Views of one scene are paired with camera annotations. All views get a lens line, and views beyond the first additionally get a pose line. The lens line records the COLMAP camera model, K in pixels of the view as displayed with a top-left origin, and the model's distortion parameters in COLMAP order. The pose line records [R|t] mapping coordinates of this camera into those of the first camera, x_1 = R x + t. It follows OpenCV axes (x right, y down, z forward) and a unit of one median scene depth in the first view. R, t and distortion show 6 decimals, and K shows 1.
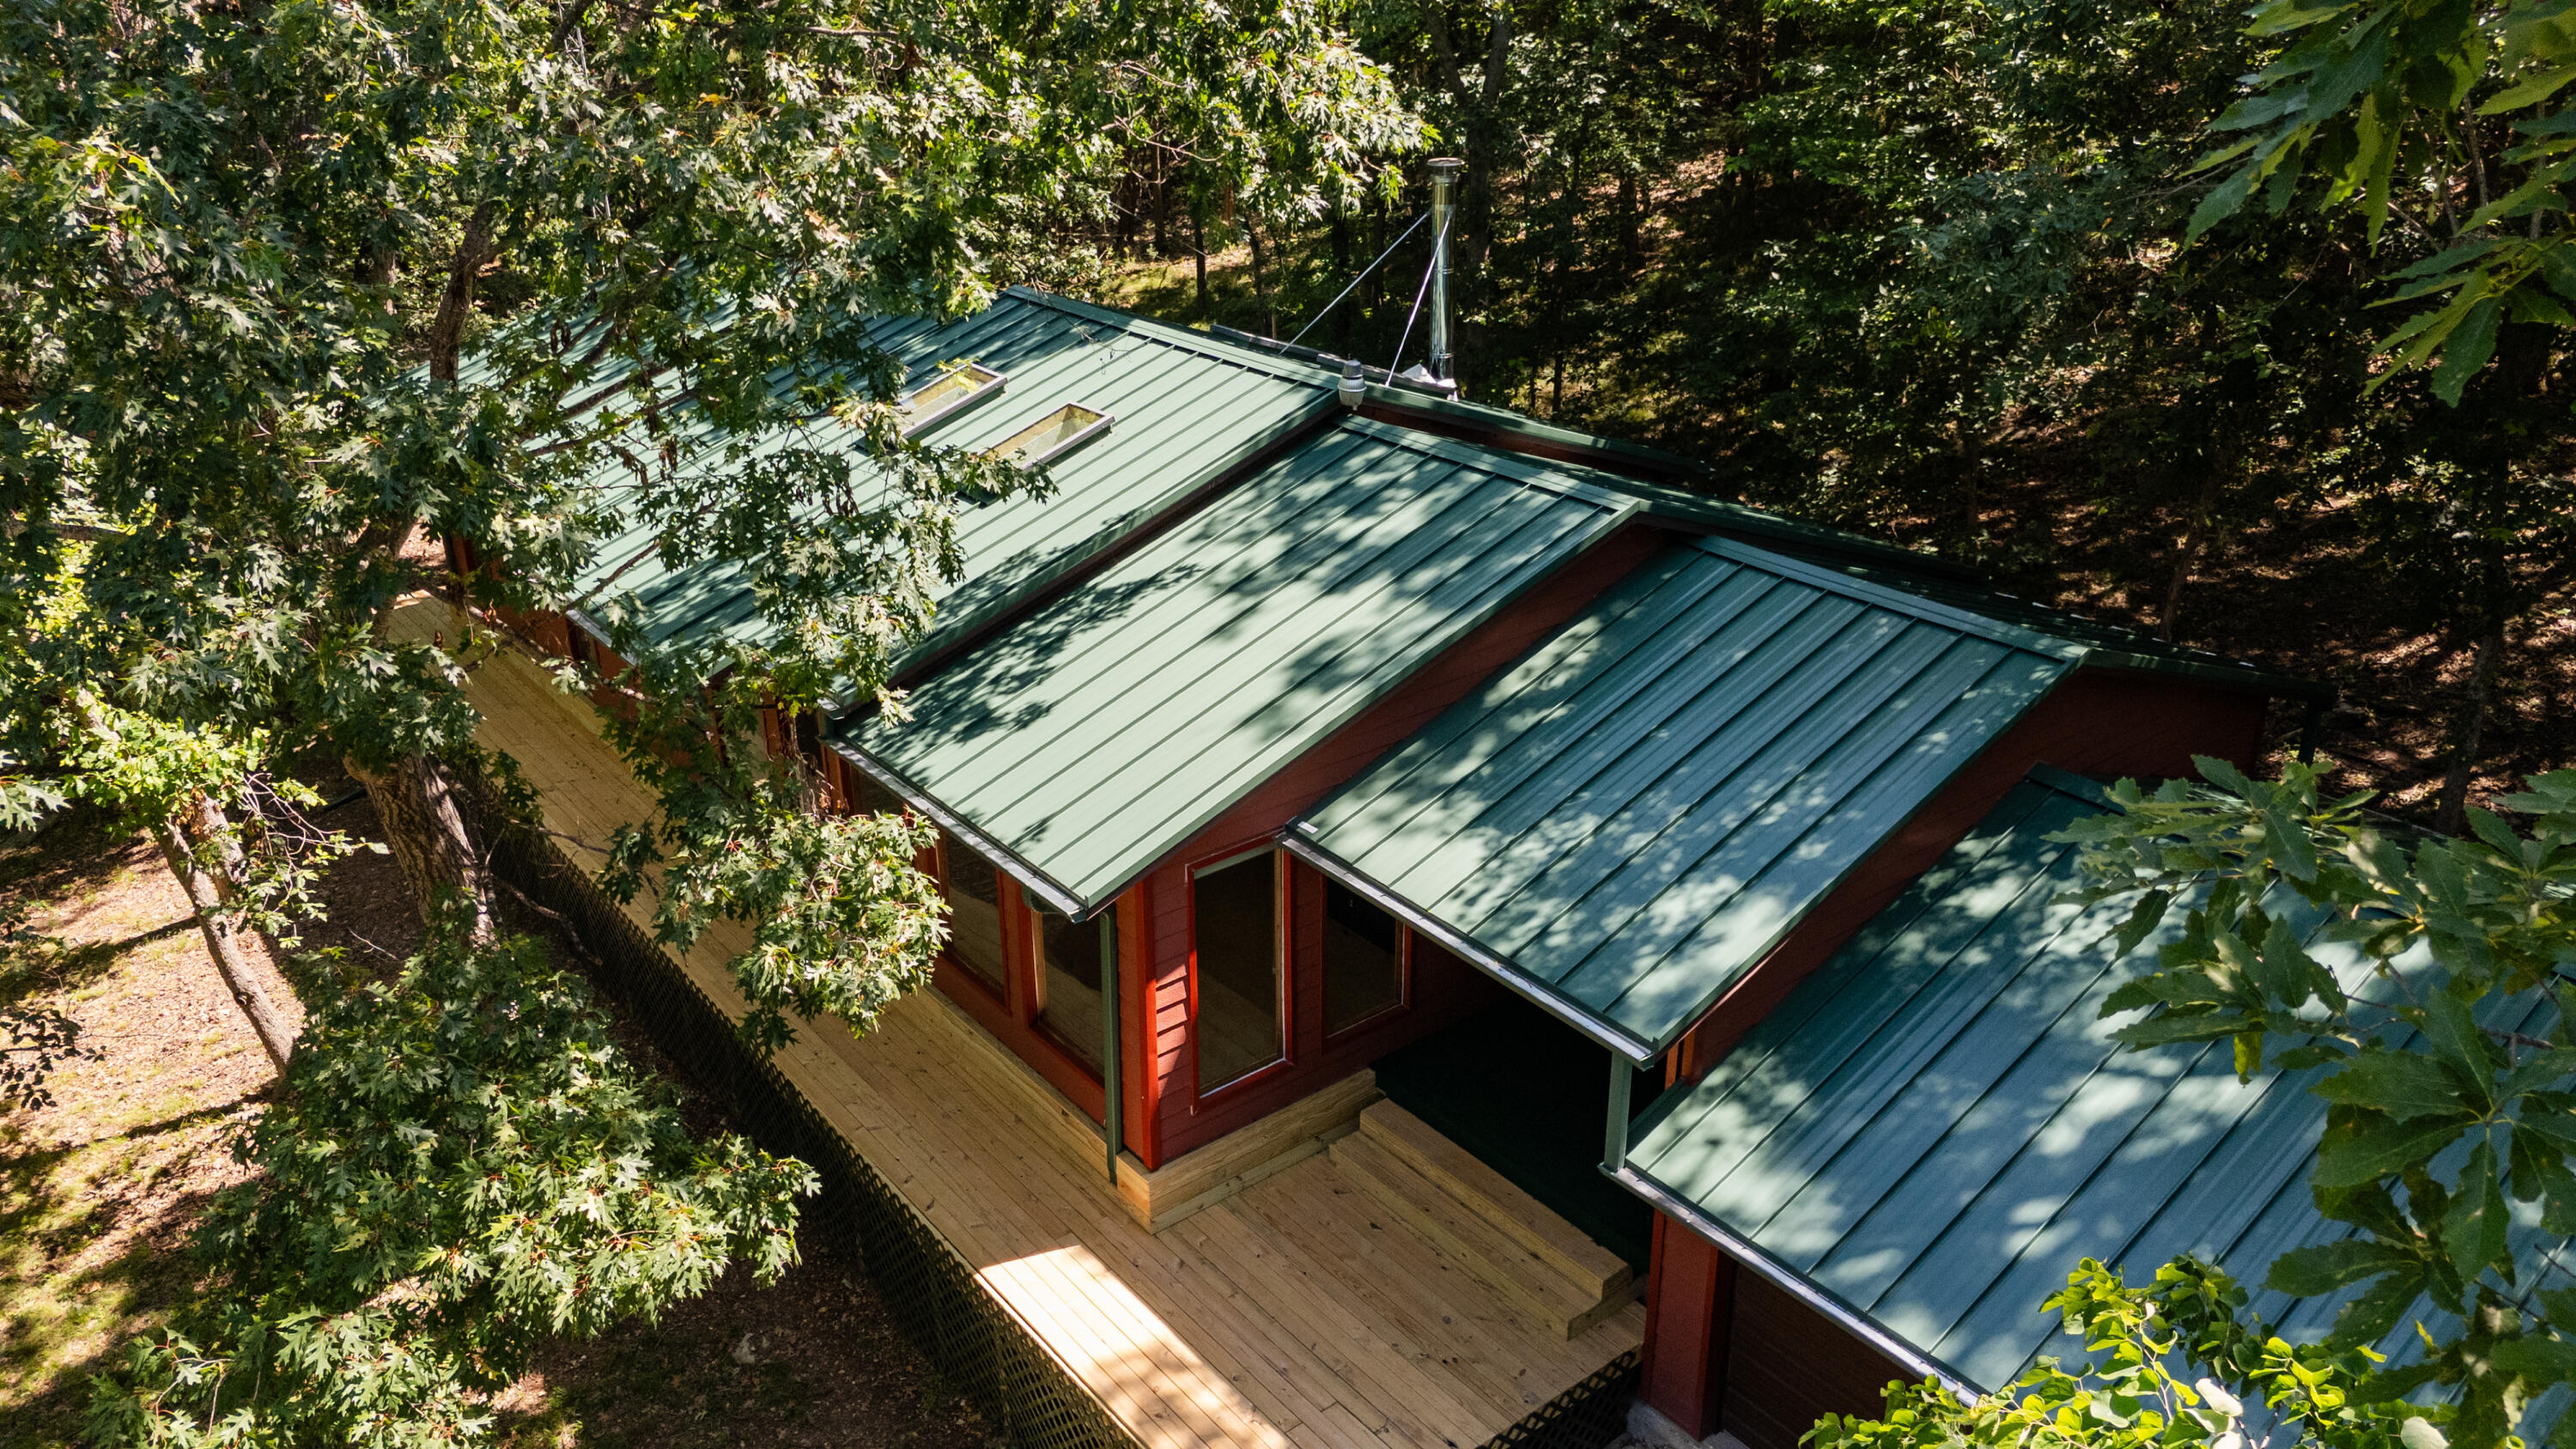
lens RADIAL K [[1892.5, 0, 1298.8], [0, 1892.5, 740.3], [0, 0, 1]] dist [0.061986, -0.057811]
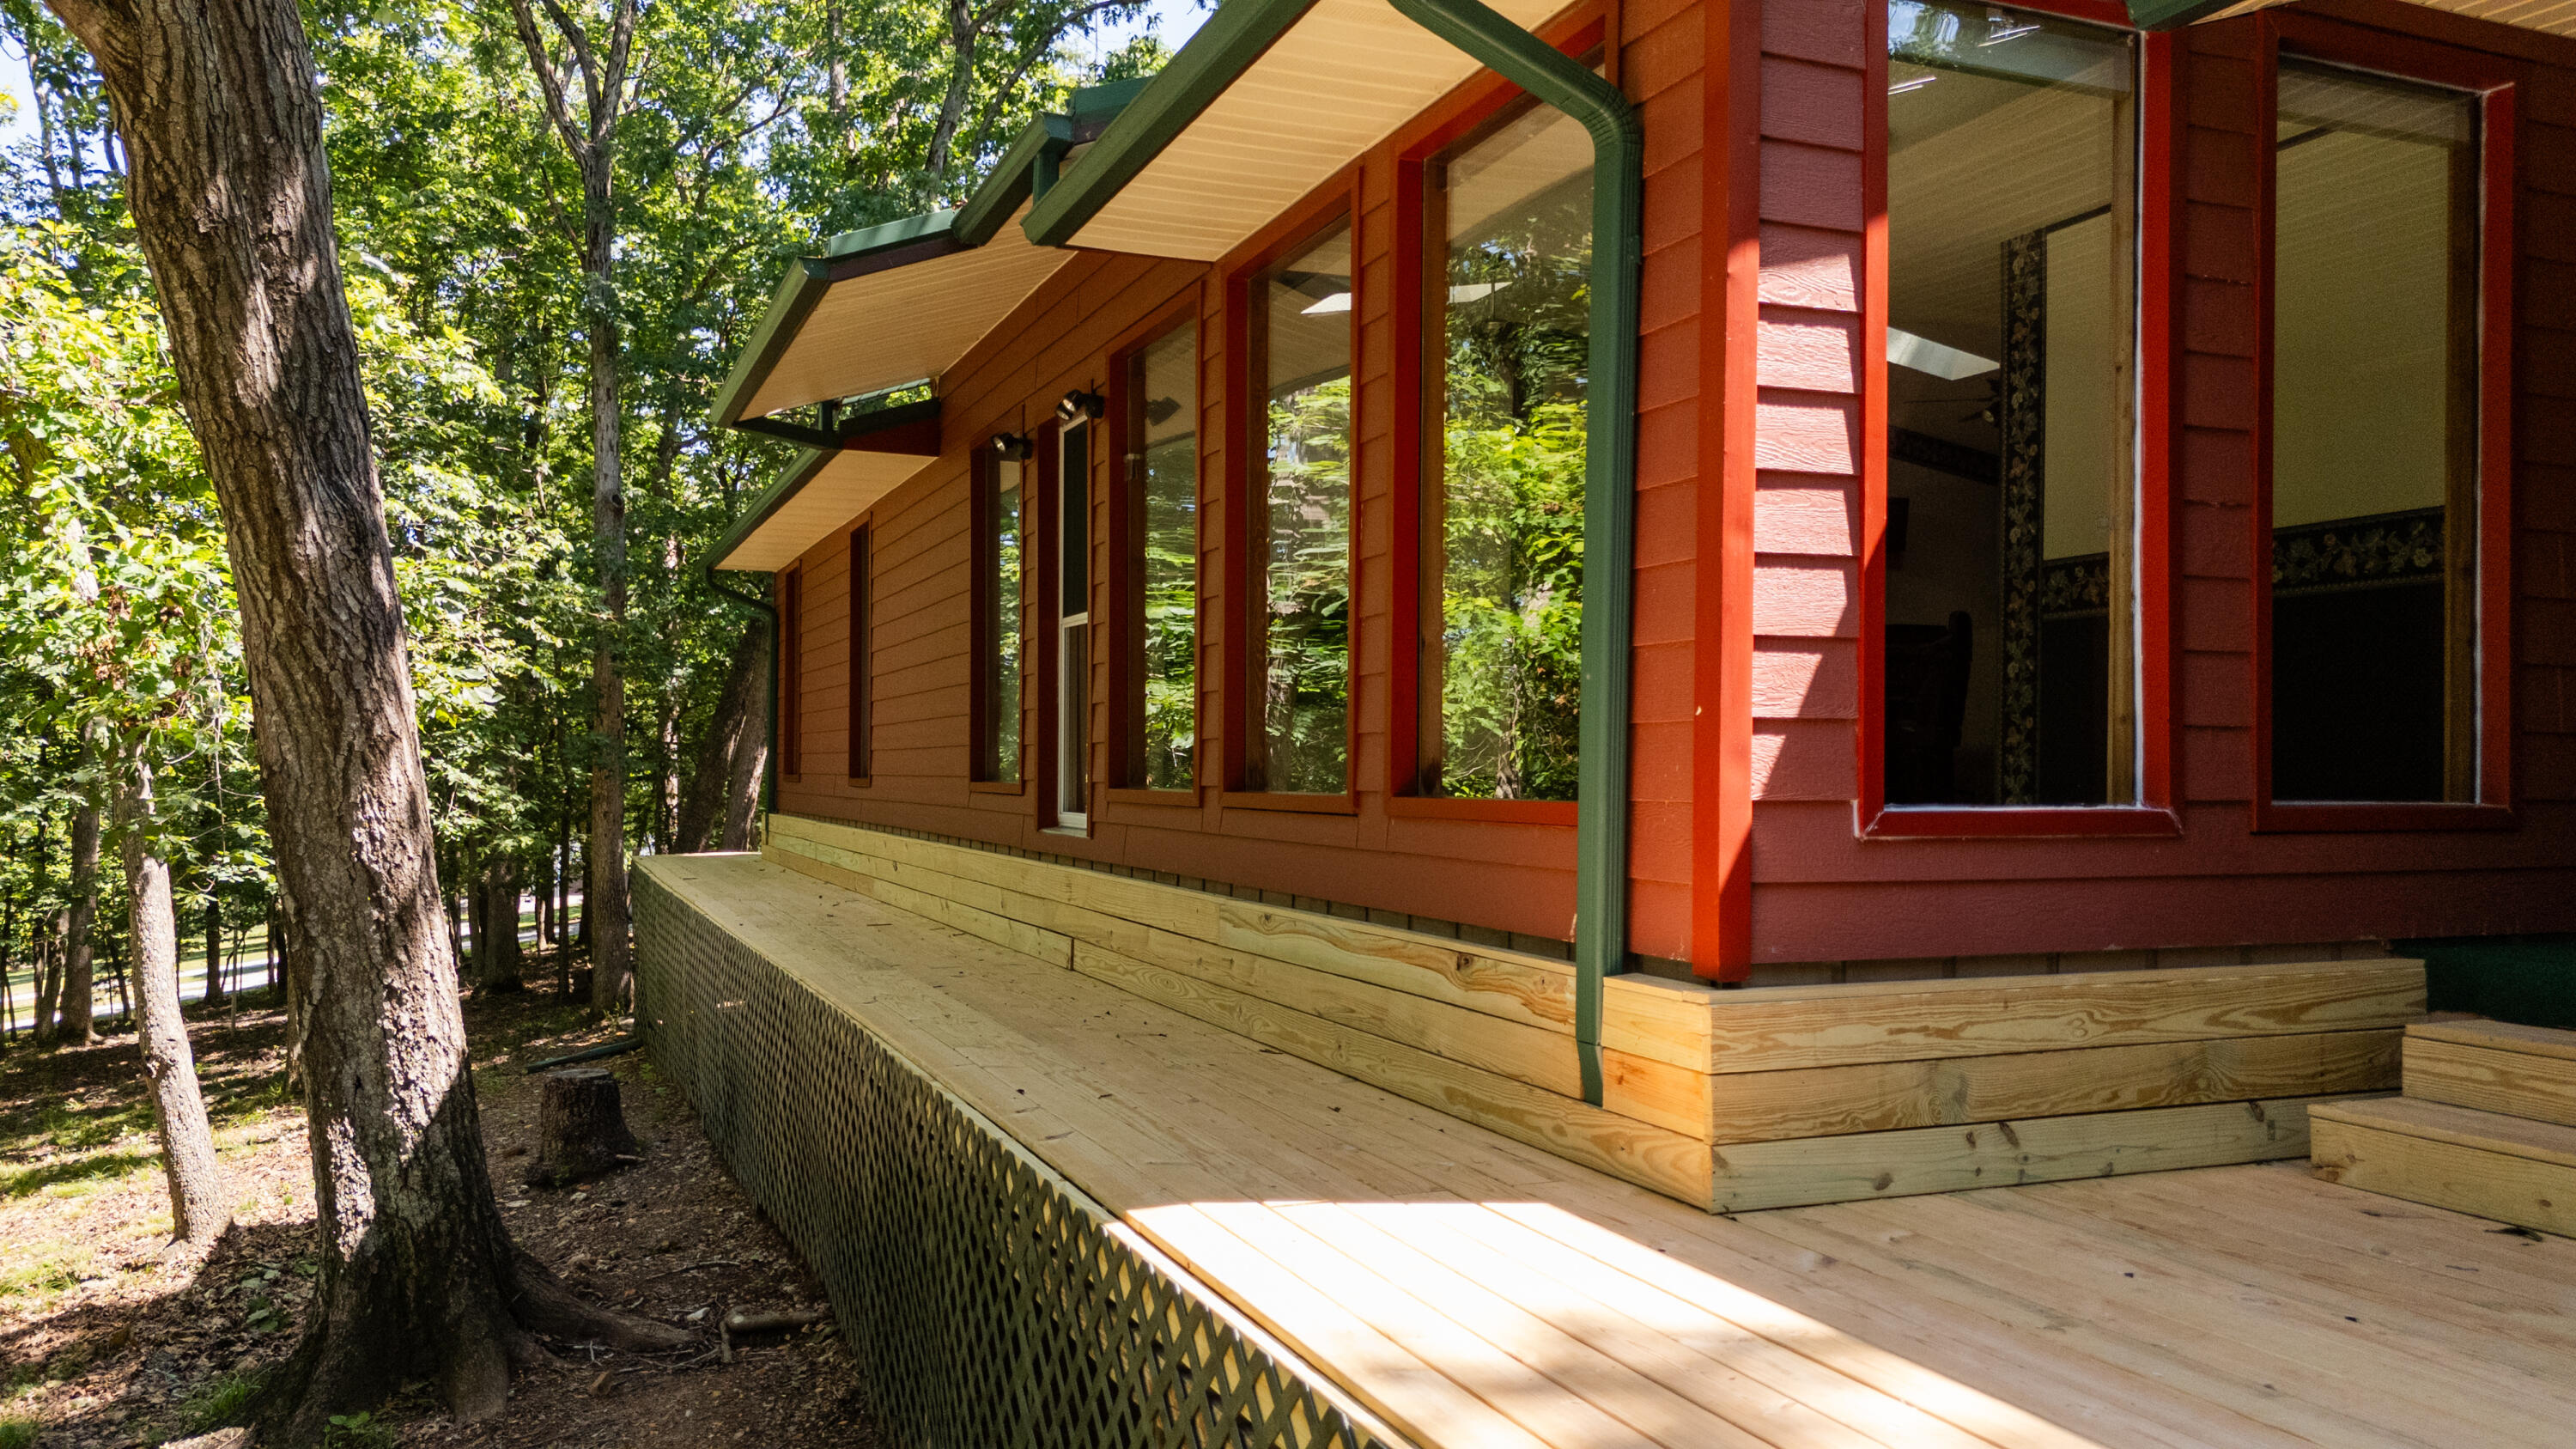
lens RADIAL K [[1892.5, 0, 1298.8], [0, 1892.5, 740.3], [0, 0, 1]] dist [0.061986, -0.057811]
pose [[0.958654, 0.004450, -0.284538, -0.055040], [-0.124860, 0.905070, -0.406519, 0.319869], [0.255718, 0.425239, 0.868205, 0.694365]]
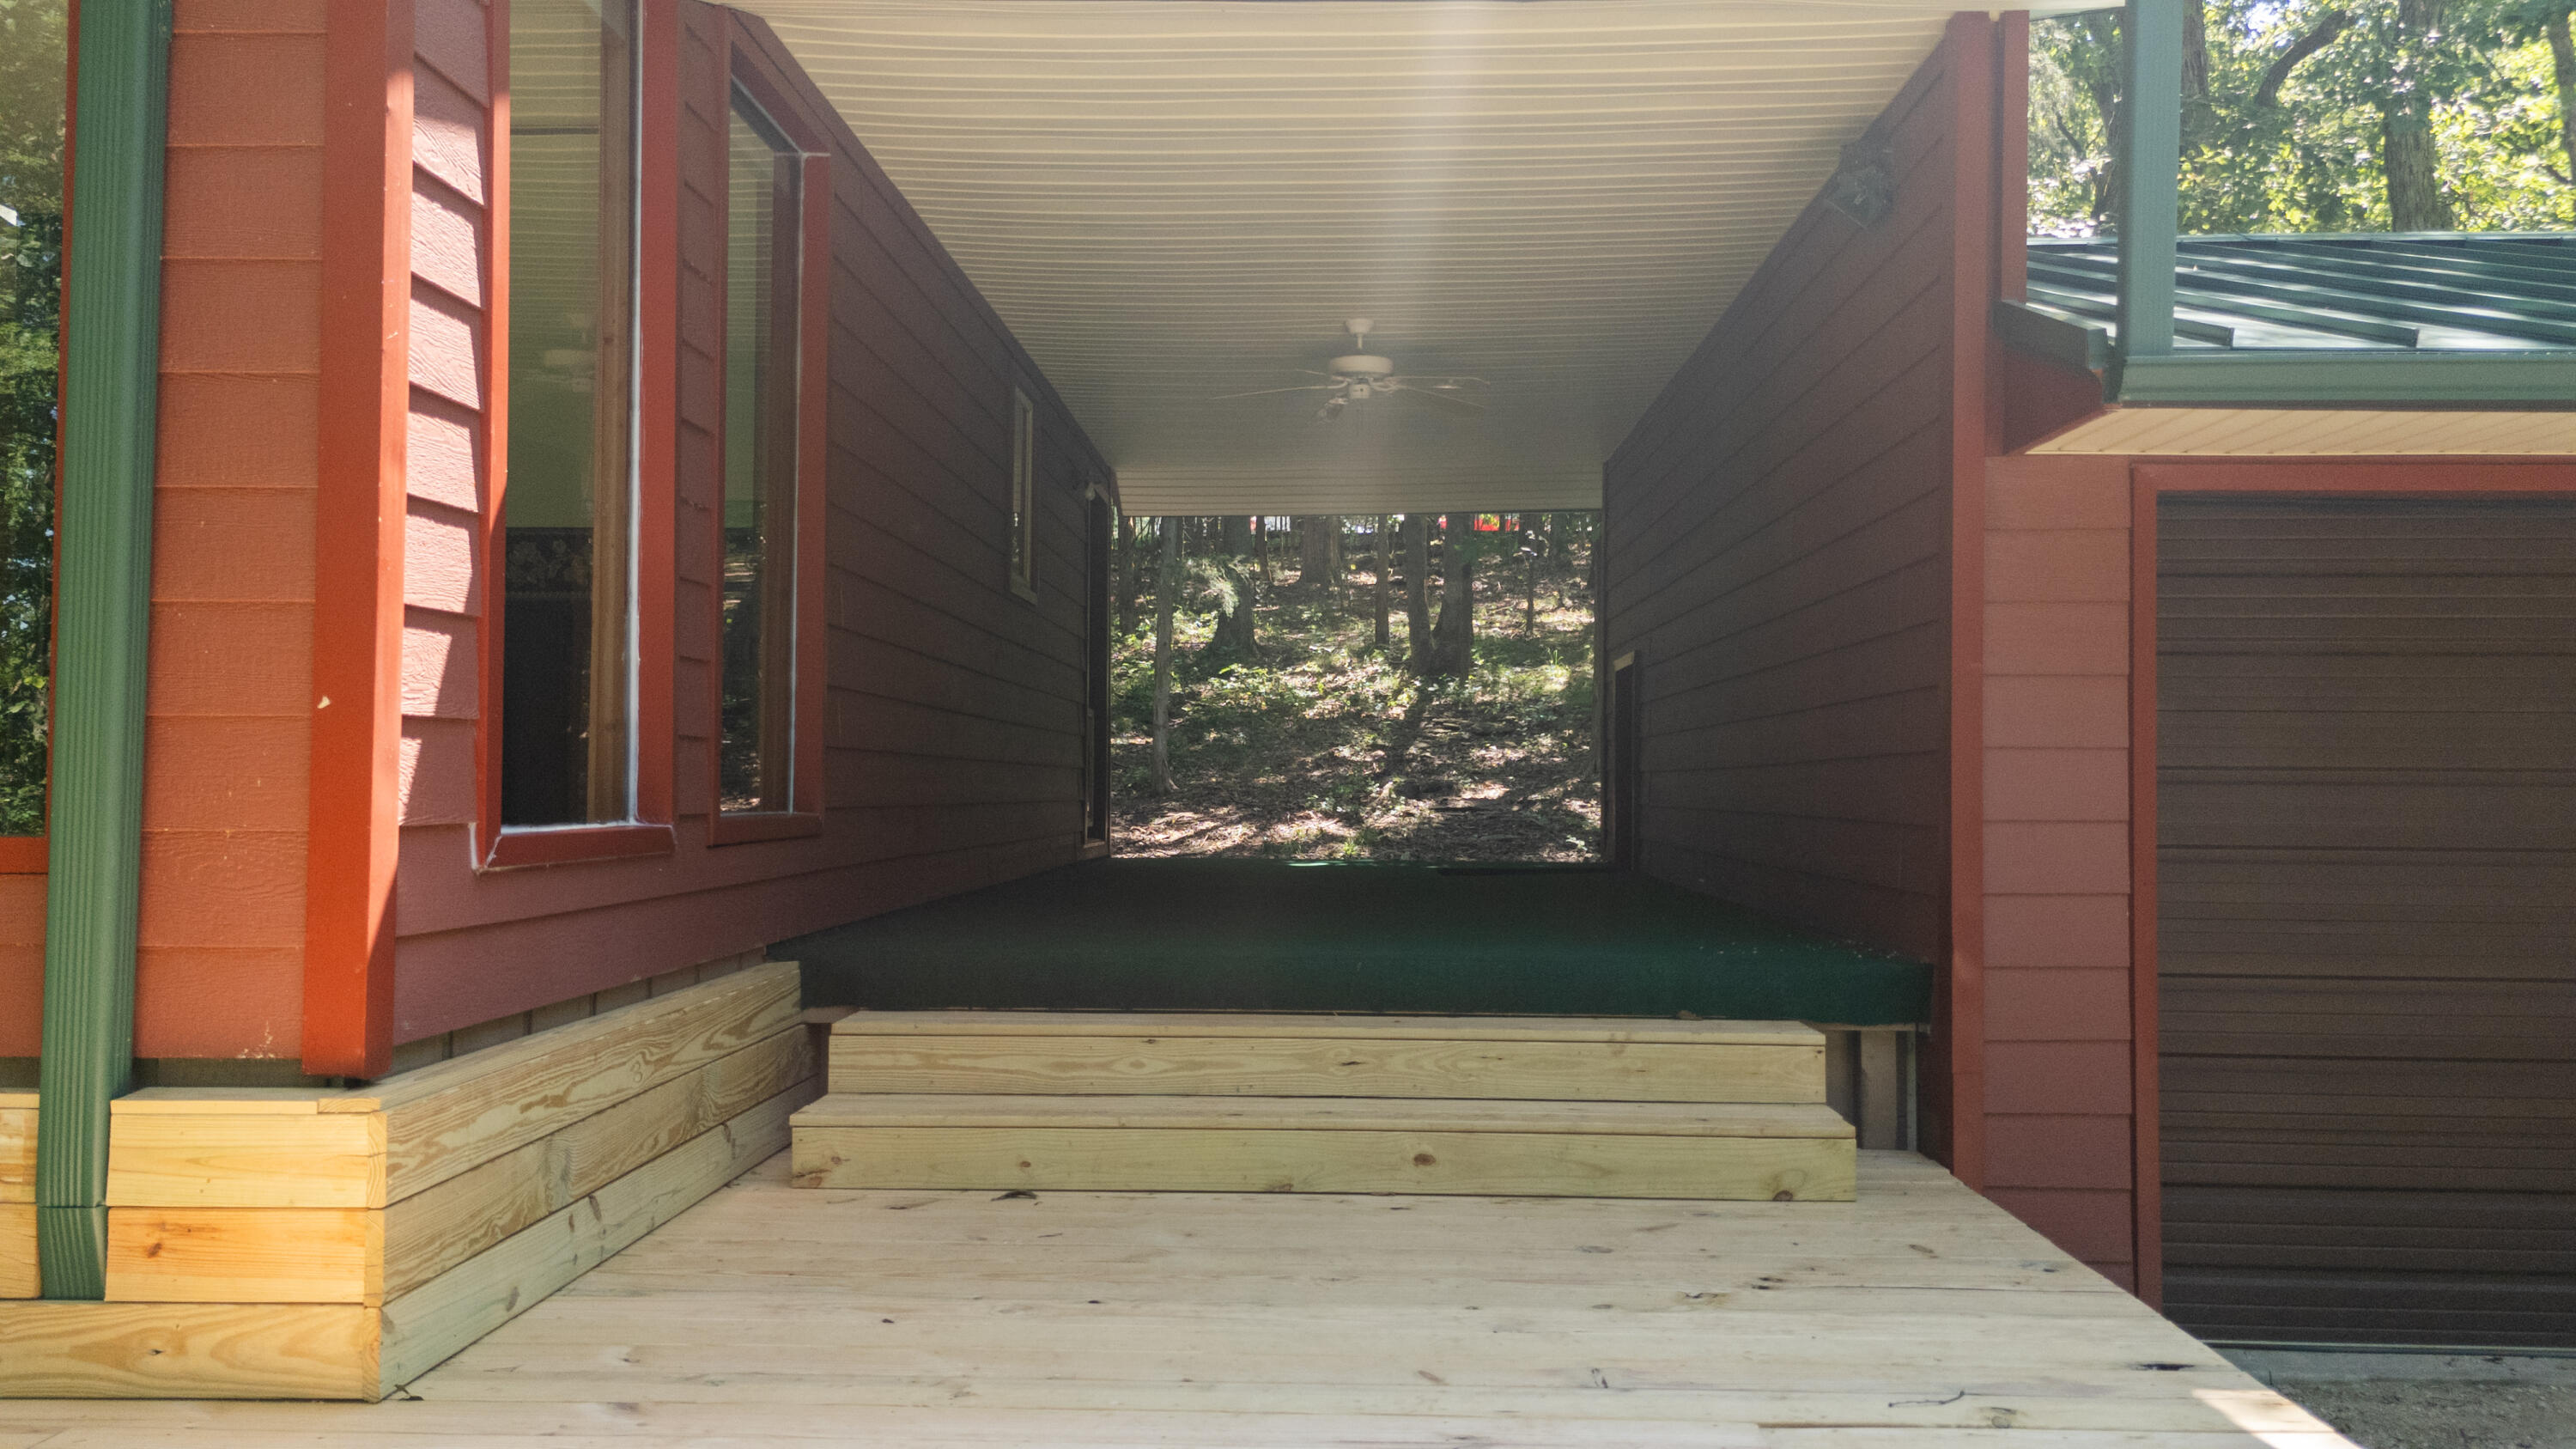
lens RADIAL K [[1892.5, 0, 1298.8], [0, 1892.5, 740.3], [0, 0, 1]] dist [0.061986, -0.057811]
pose [[0.659733, 0.024109, 0.751113, -0.176637], [0.302602, 0.906354, -0.294879, 0.284585], [-0.687884, 0.421830, 0.590656, 0.772021]]
